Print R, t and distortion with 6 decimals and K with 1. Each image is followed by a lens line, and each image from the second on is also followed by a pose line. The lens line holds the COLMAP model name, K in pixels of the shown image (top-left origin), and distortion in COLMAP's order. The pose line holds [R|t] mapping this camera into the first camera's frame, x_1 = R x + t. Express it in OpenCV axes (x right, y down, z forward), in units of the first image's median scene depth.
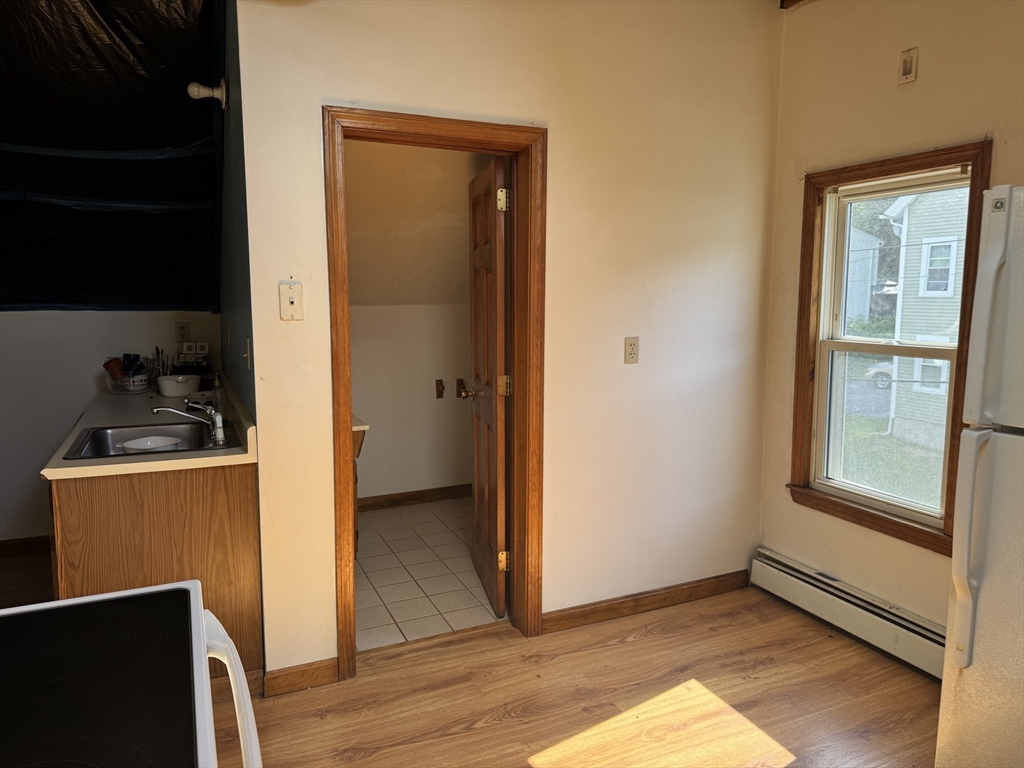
lens RADIAL K [[736.0, 0, 512.0], [0, 736.0, 384.0], [0, 0, 1]] dist [0.025539, 0.000249]
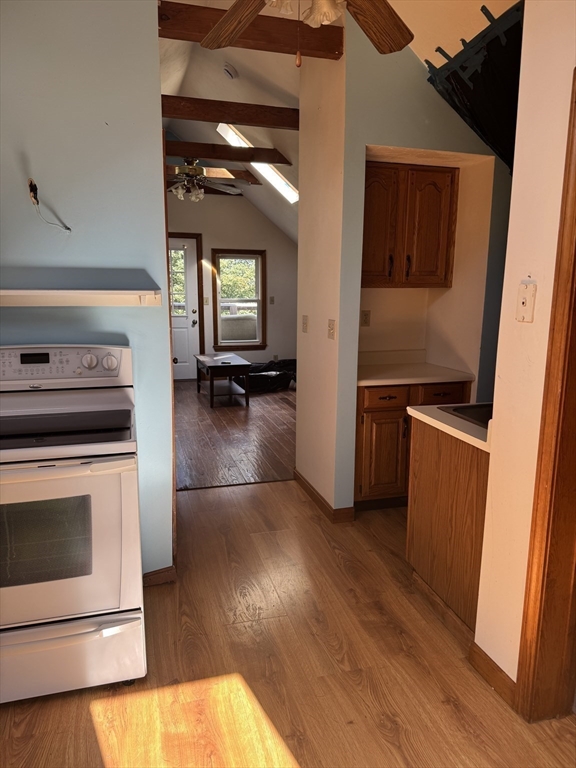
lens RADIAL K [[552.0, 0, 288.0], [0, 552.0, 384.0], [0, 0, 1]] dist [0.025539, 0.000249]
pose [[-0.137092, 0.181476, -0.973793, 0.450209], [-0.129571, 0.971343, 0.199261, -0.111343], [0.982047, 0.153492, -0.109649, 0.784624]]
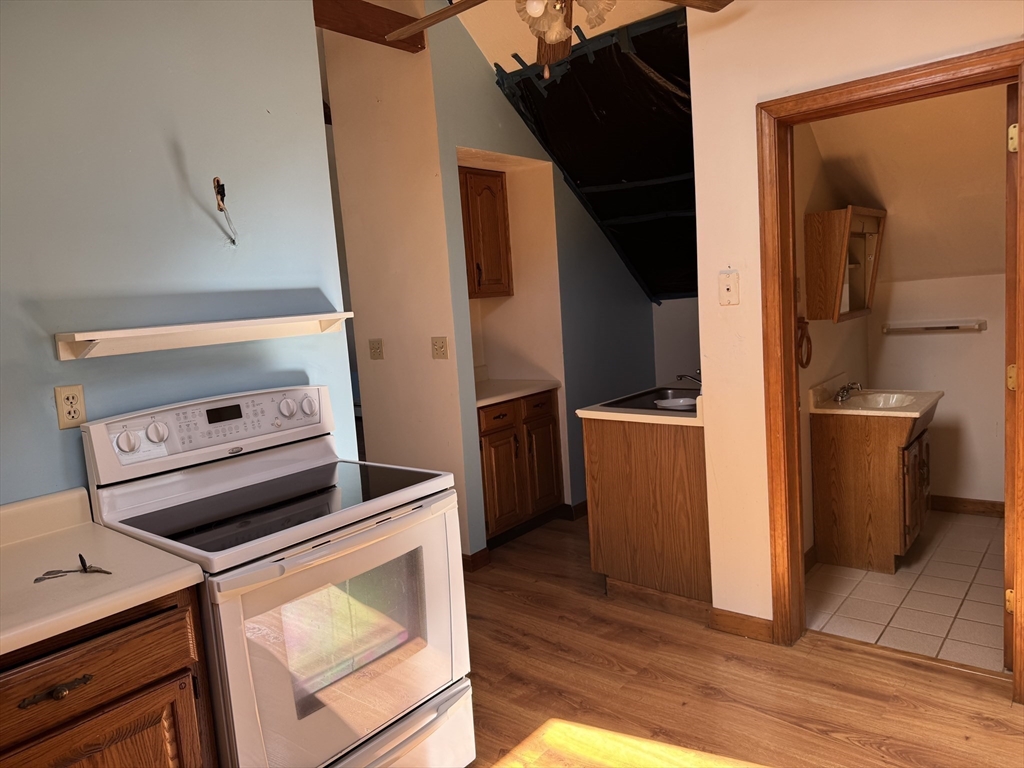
lens RADIAL K [[735.9, 0, 508.6], [0, 735.9, 375.8], [0, 0, 1]] dist [0.091483, -0.067029]
pose [[0.445962, 0.069824, -0.892324, 0.566788], [-0.039505, 0.997516, 0.058312, -0.031352], [0.894180, 0.009246, 0.447613, 0.188375]]
